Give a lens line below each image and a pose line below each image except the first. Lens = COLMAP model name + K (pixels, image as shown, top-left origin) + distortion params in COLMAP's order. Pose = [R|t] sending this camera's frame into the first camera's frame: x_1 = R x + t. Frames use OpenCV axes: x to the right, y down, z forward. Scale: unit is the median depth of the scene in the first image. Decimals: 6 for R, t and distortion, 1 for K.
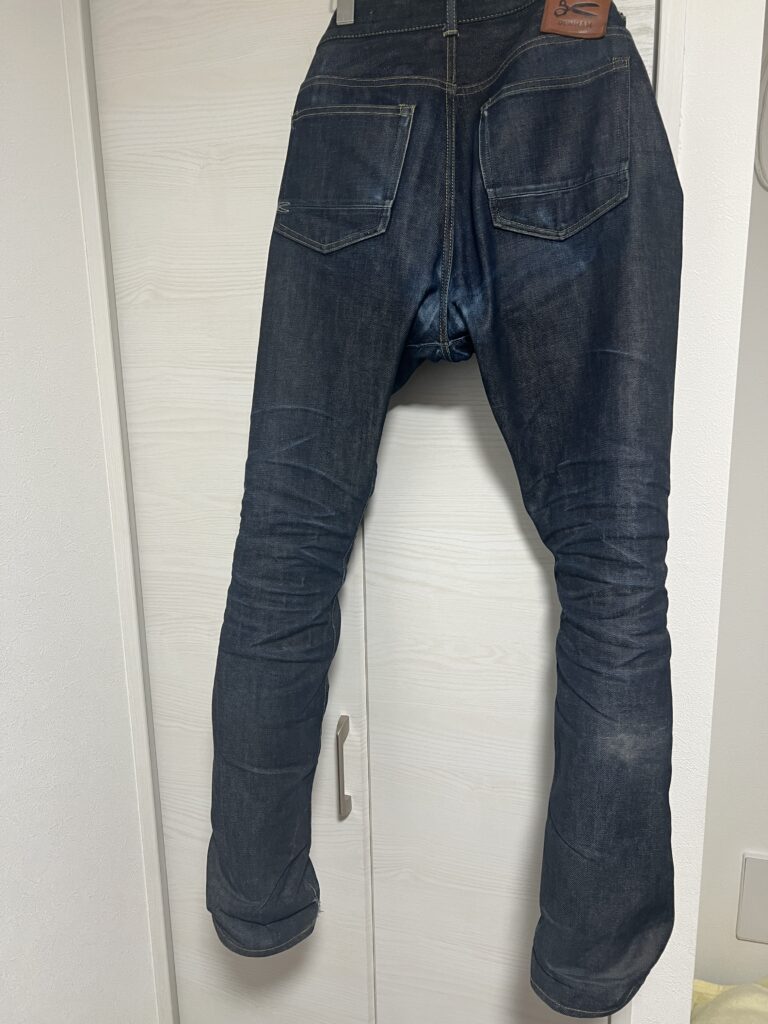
lens RADIAL K [[774.8, 0, 384.0], [0, 774.8, 512.0], [0, 0, 1]] dist [0.062563, -0.089800]
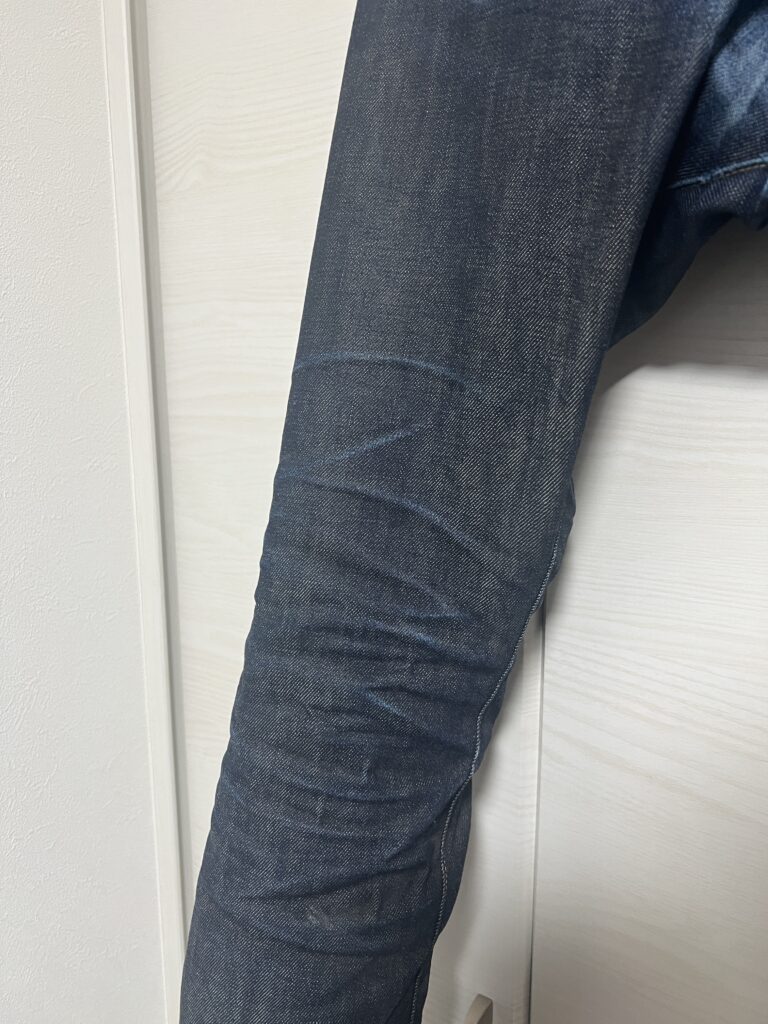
lens RADIAL K [[774.8, 0, 384.0], [0, 774.8, 512.0], [0, 0, 1]] dist [0.062563, -0.089800]
pose [[0.943637, 0.076217, -0.322089, 0.030824], [-0.079869, 0.996804, 0.001883, -0.051799], [0.321203, 0.023948, 0.946708, 0.599335]]
